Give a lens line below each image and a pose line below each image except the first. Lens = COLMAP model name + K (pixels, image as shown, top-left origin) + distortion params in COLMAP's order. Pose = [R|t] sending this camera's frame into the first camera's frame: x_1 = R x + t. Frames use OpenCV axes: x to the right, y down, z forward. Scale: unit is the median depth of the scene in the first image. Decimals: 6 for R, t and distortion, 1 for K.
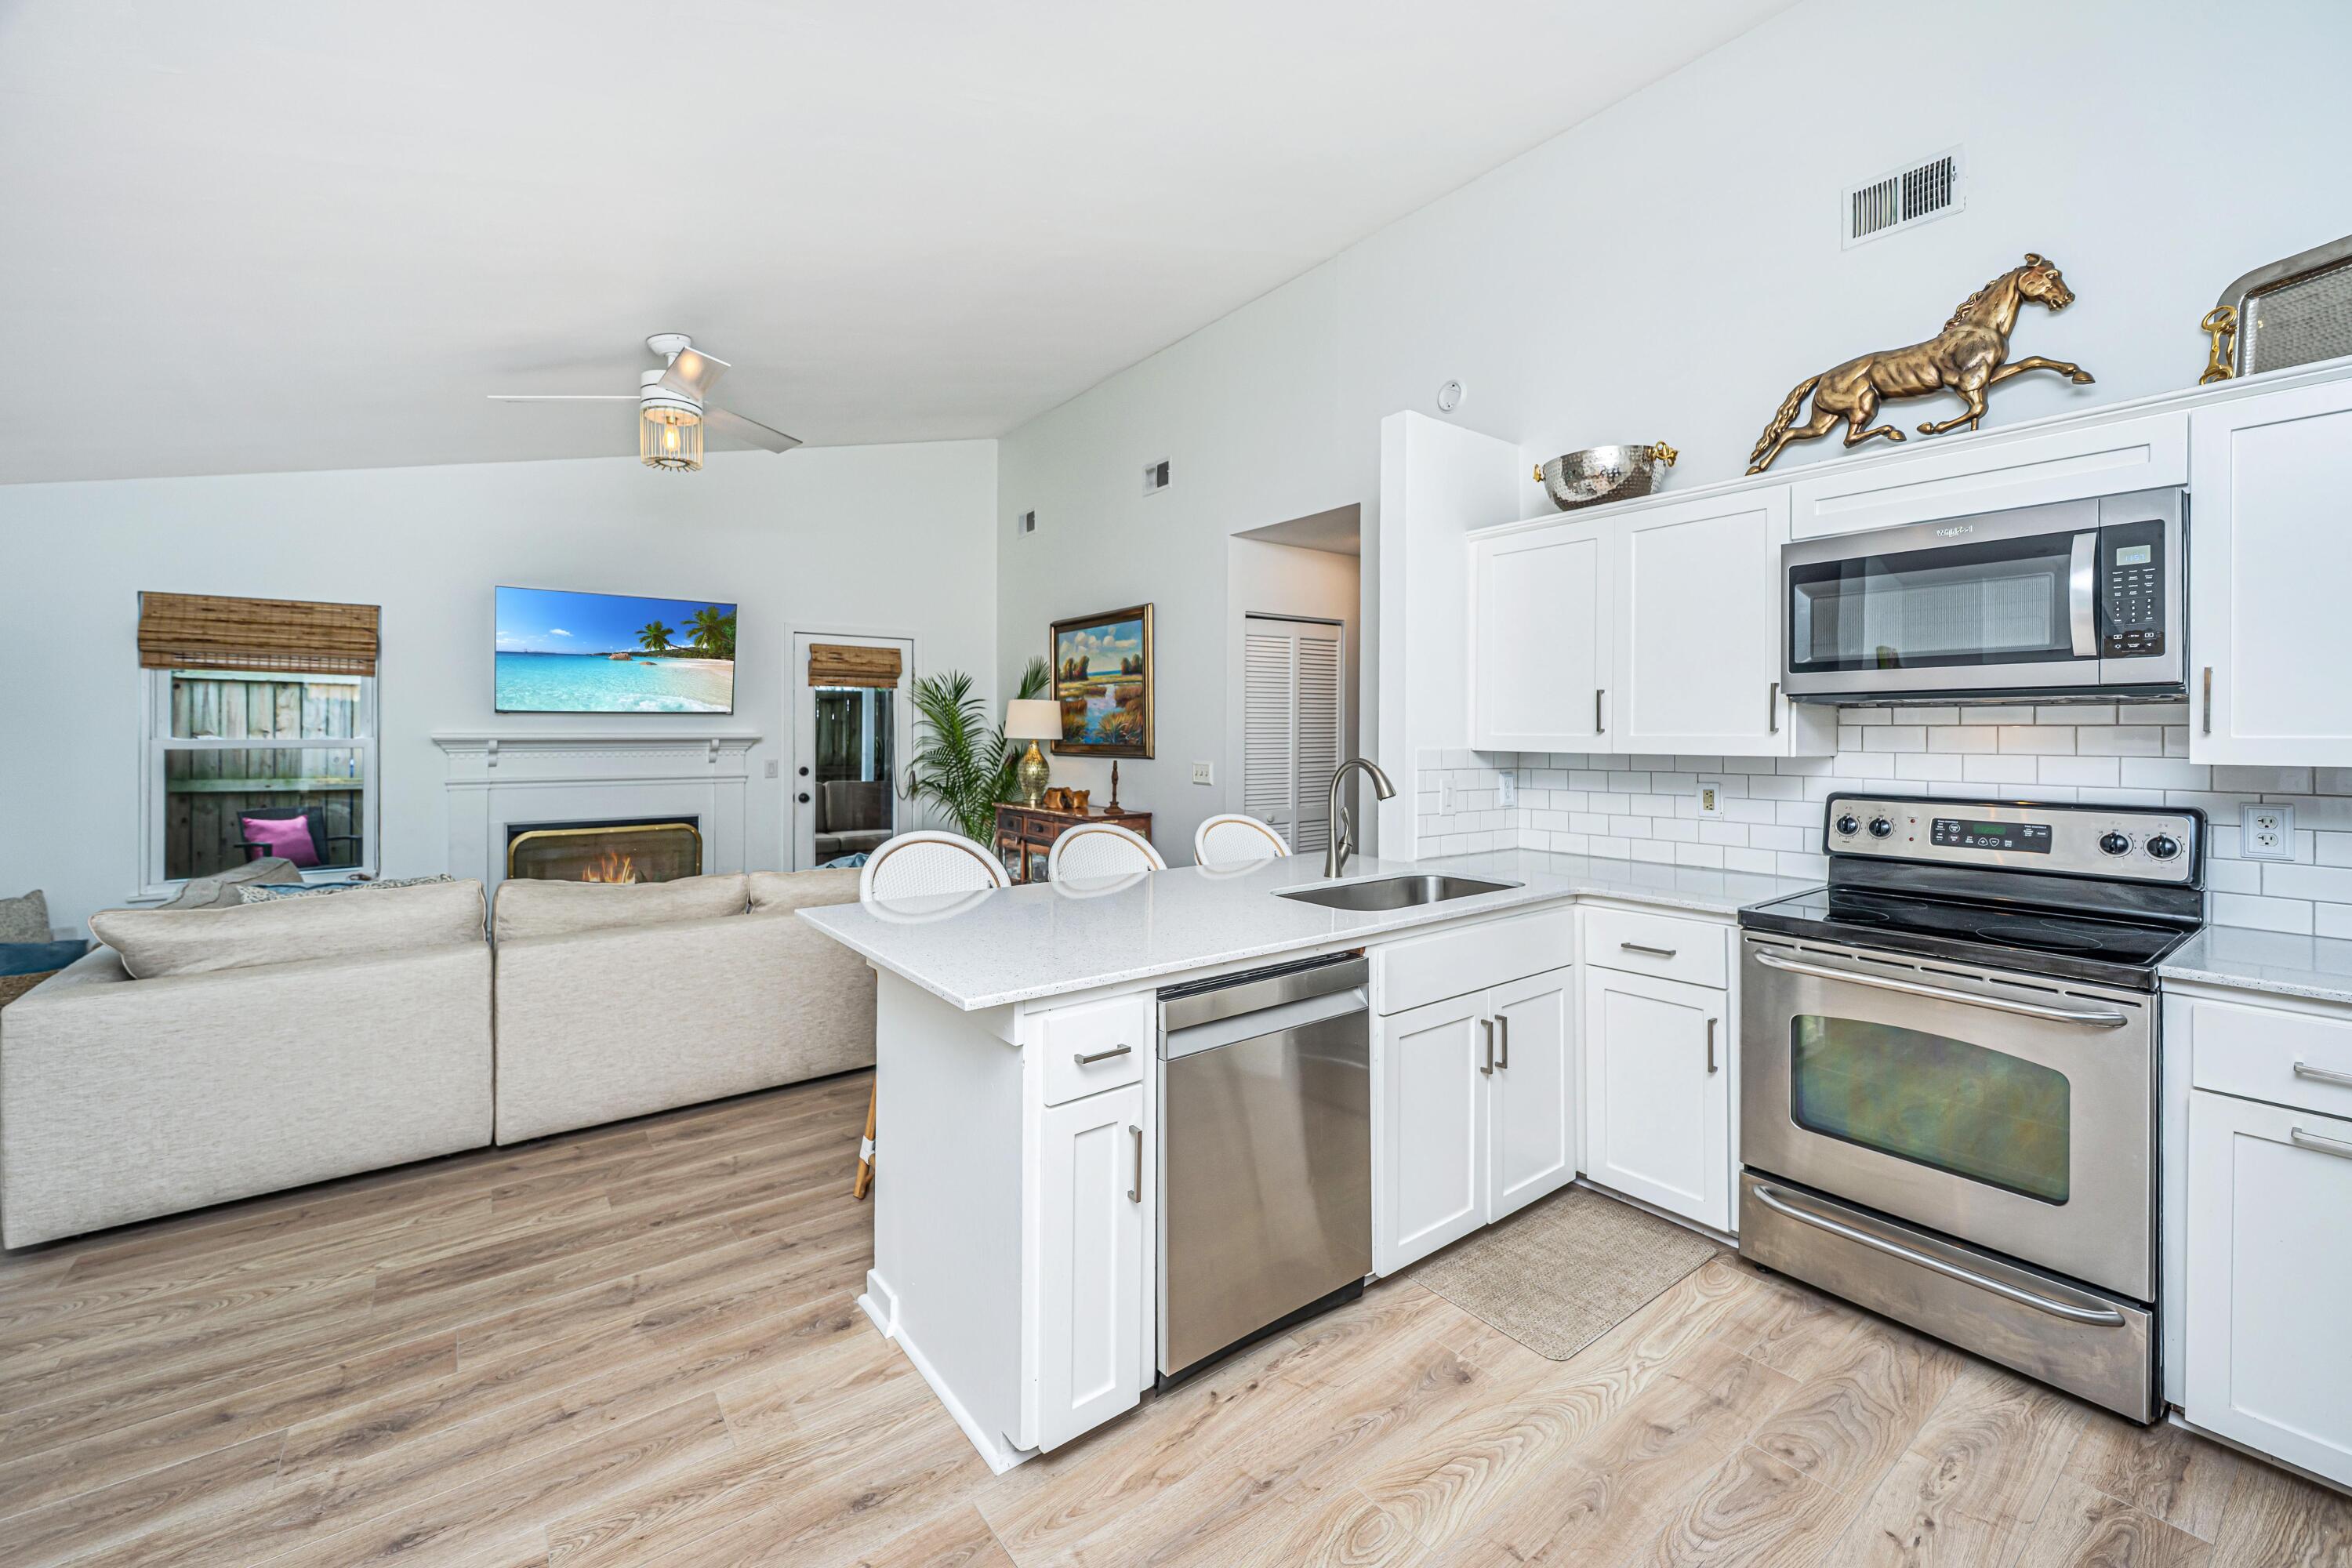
lens RADIAL K [[934.2, 0, 1215.7], [0, 934.2, 725.1], [0, 0, 1]] dist [-0.008130, 0.000445]
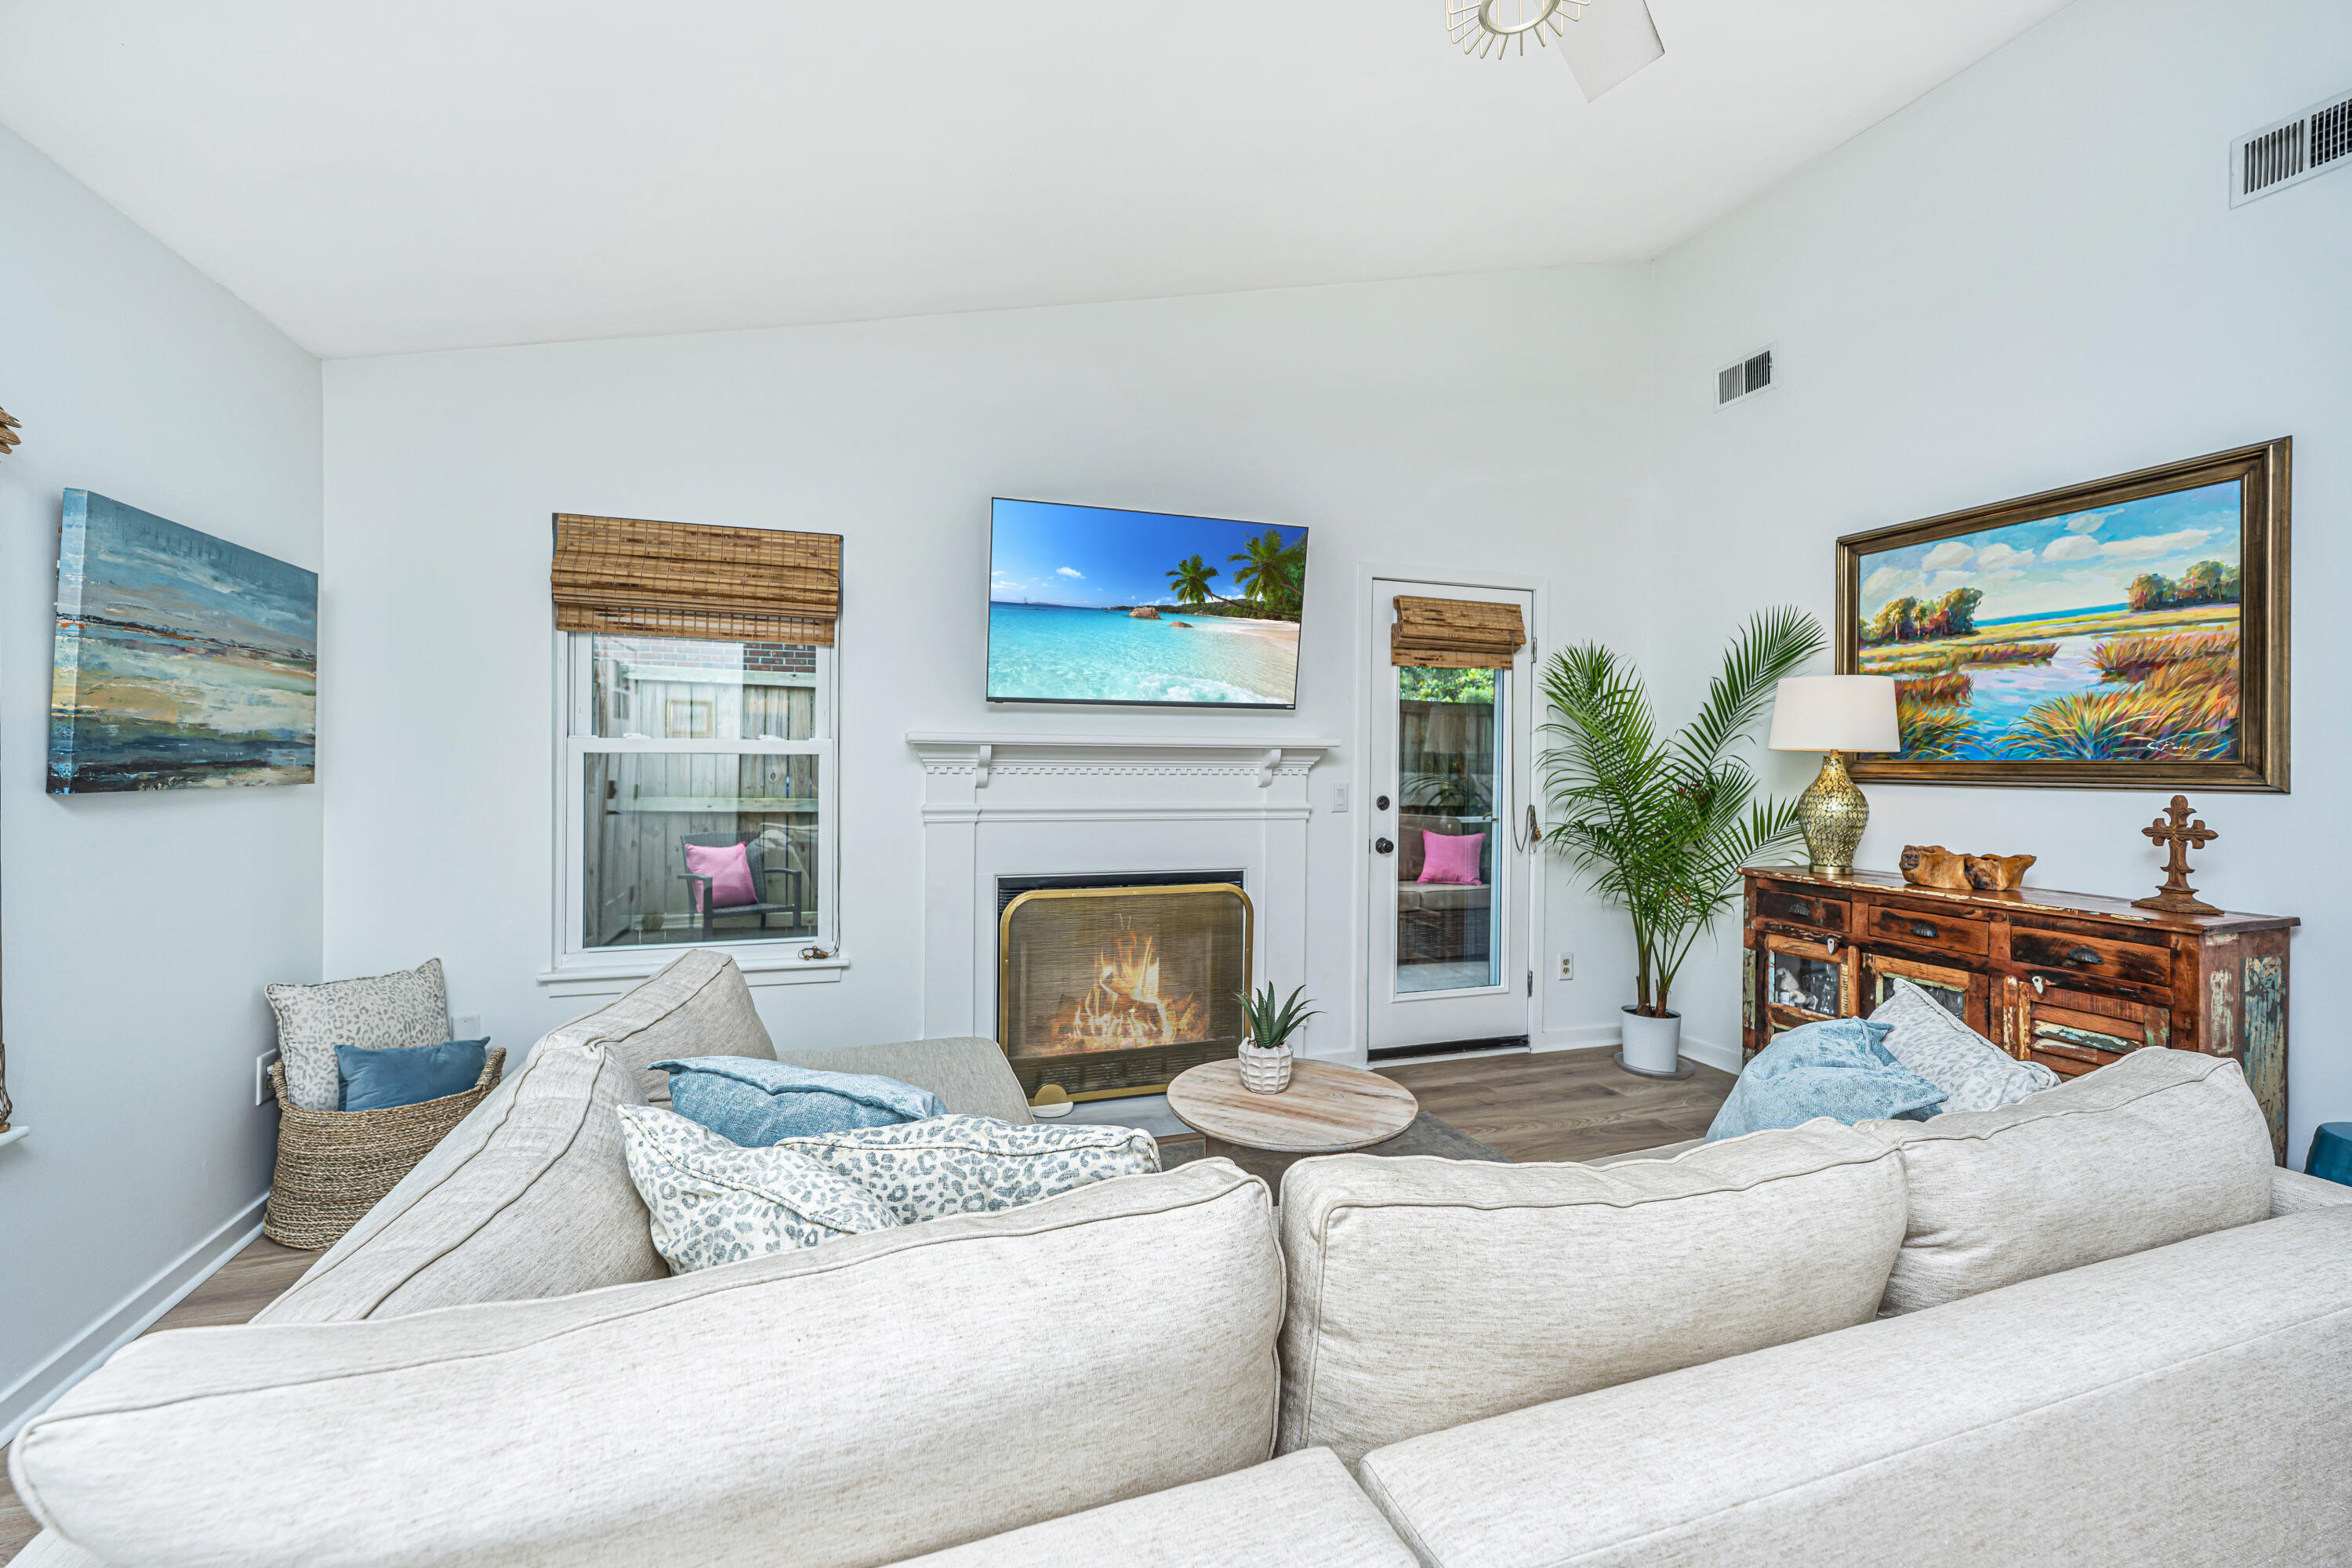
lens RADIAL K [[934.2, 0, 1163.1], [0, 934.2, 771.8], [0, 0, 1]] dist [-0.008130, 0.000445]
pose [[0.936239, 0.011918, -0.351161, -0.484231], [-0.007296, 0.999868, 0.014483, 0.027985], [0.351288, -0.010997, 0.936203, 0.496119]]
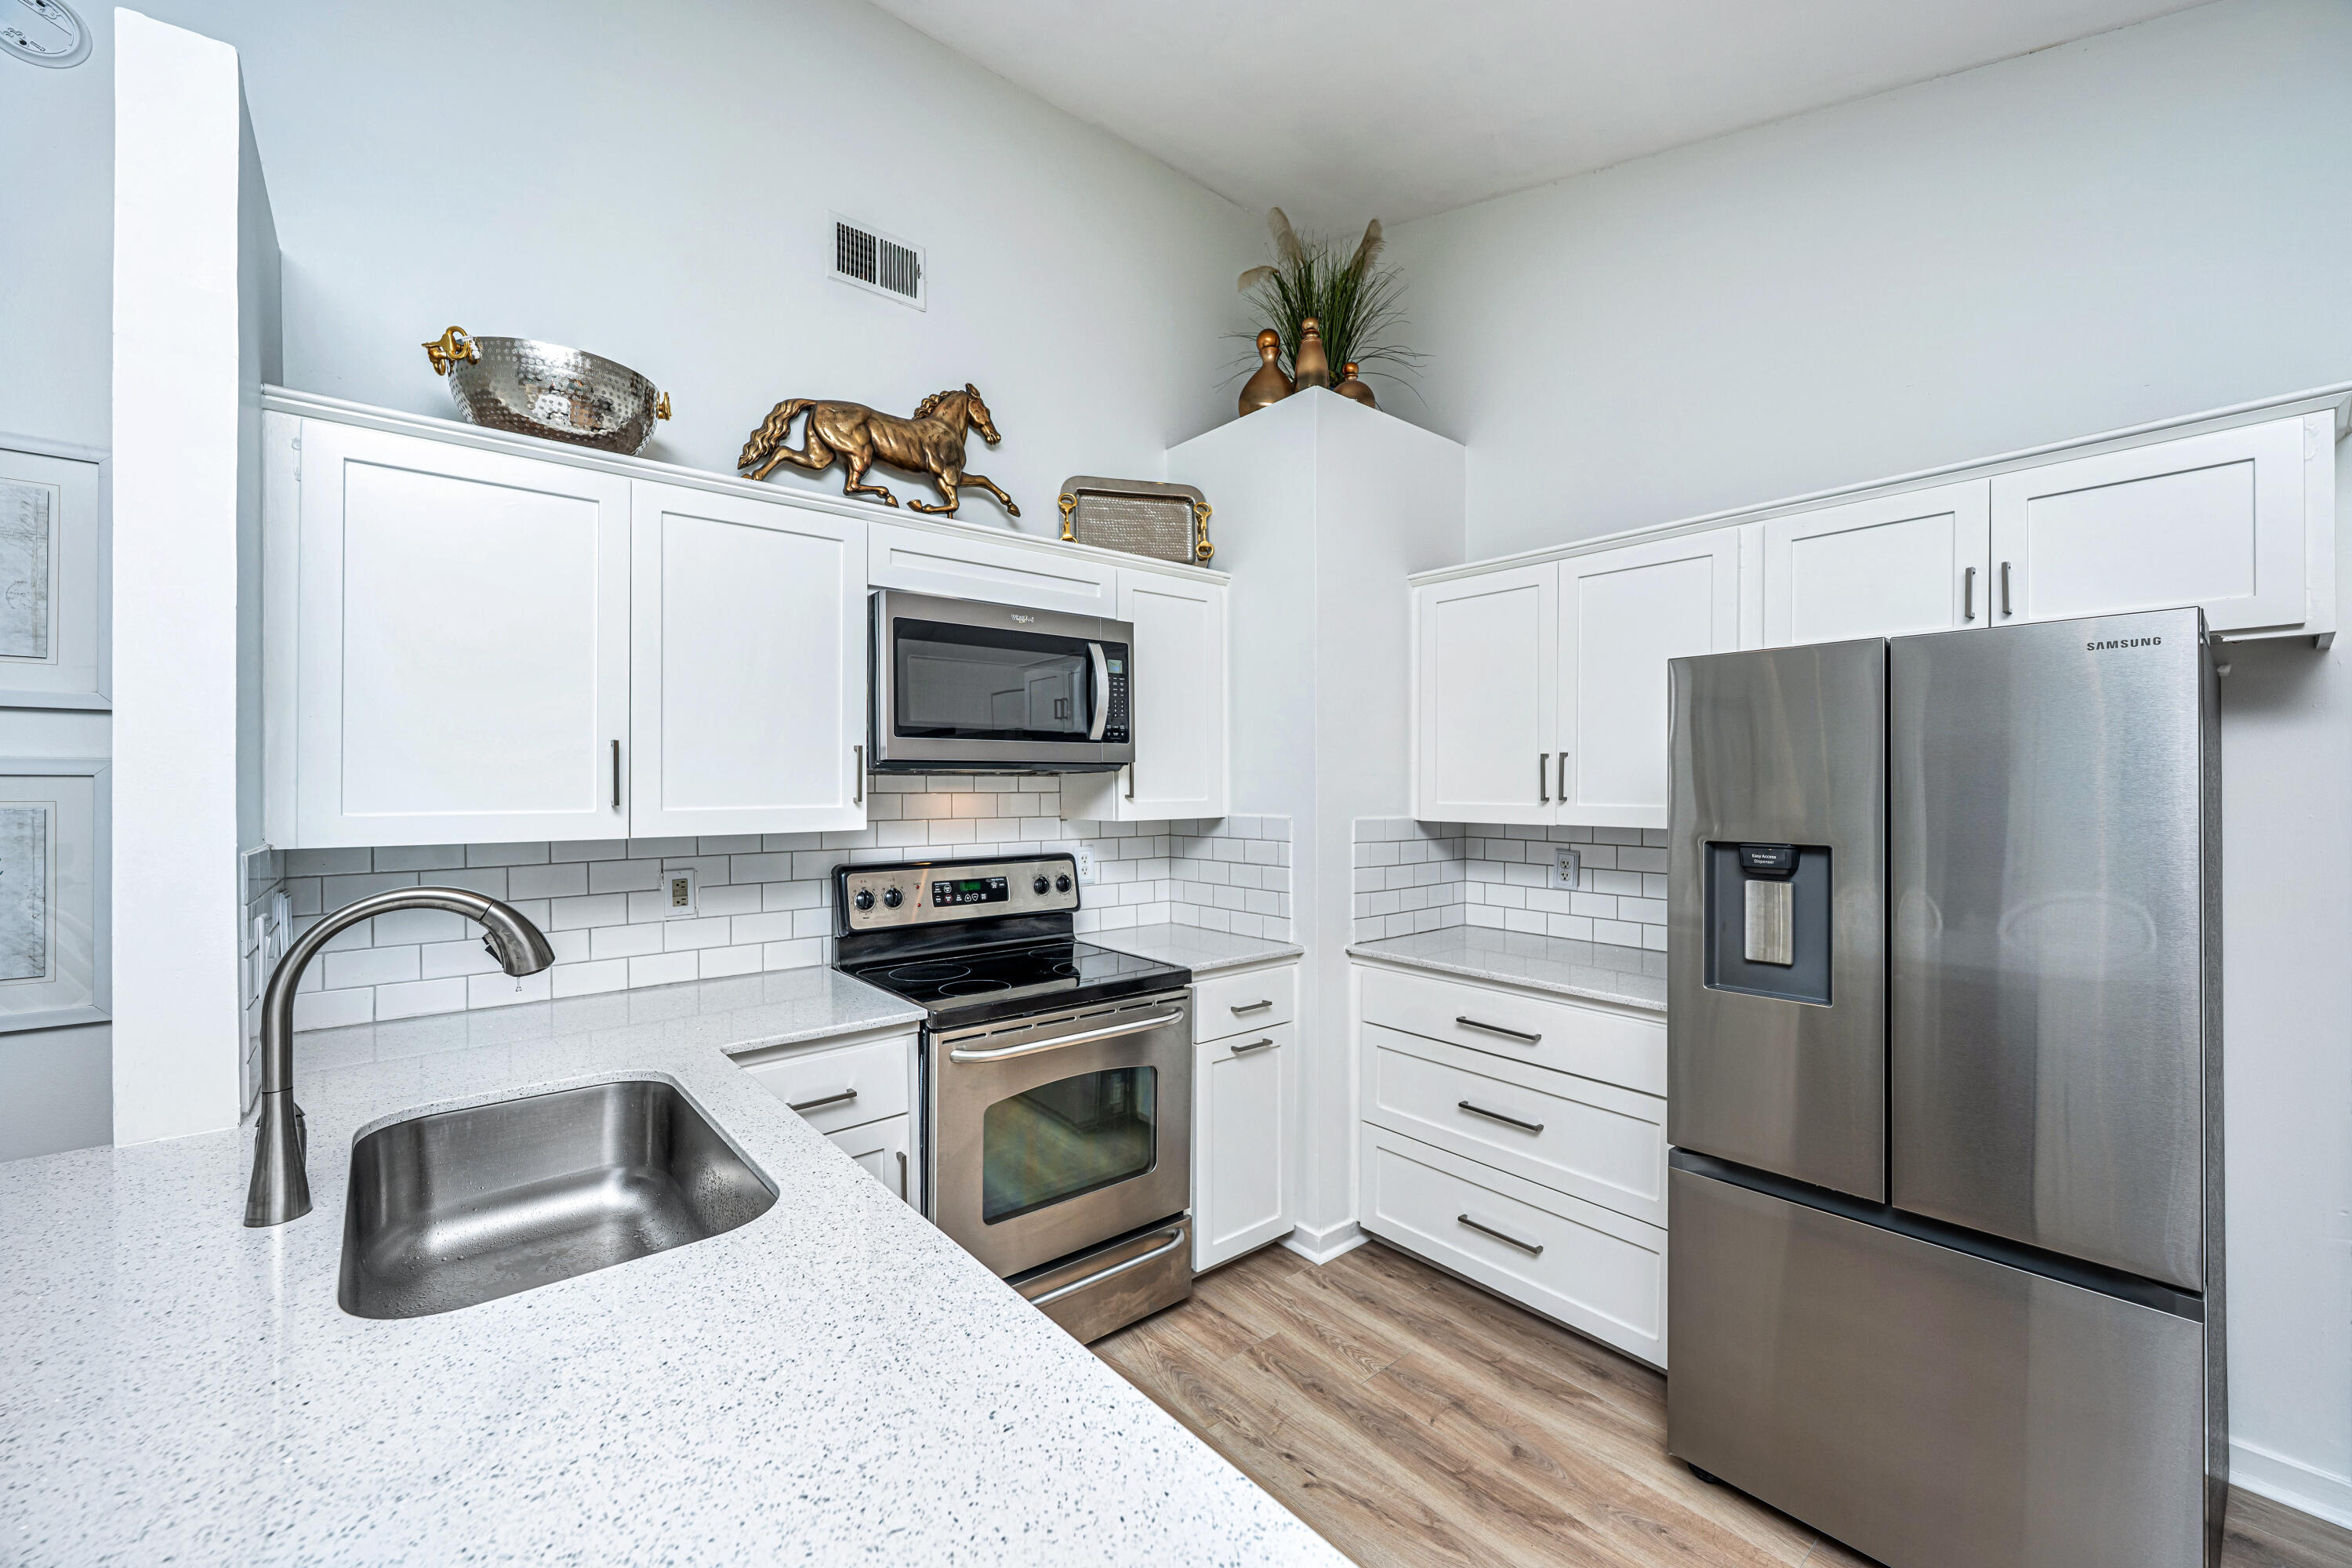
lens RADIAL K [[934.2, 0, 1169.5], [0, 934.2, 782.8], [0, 0, 1]] dist [-0.008130, 0.000445]
pose [[-0.032047, 0.005549, 0.999471, -0.153535], [0.001309, 0.999984, -0.005510, -0.002727], [-0.999486, 0.001132, -0.032053, 0.418035]]
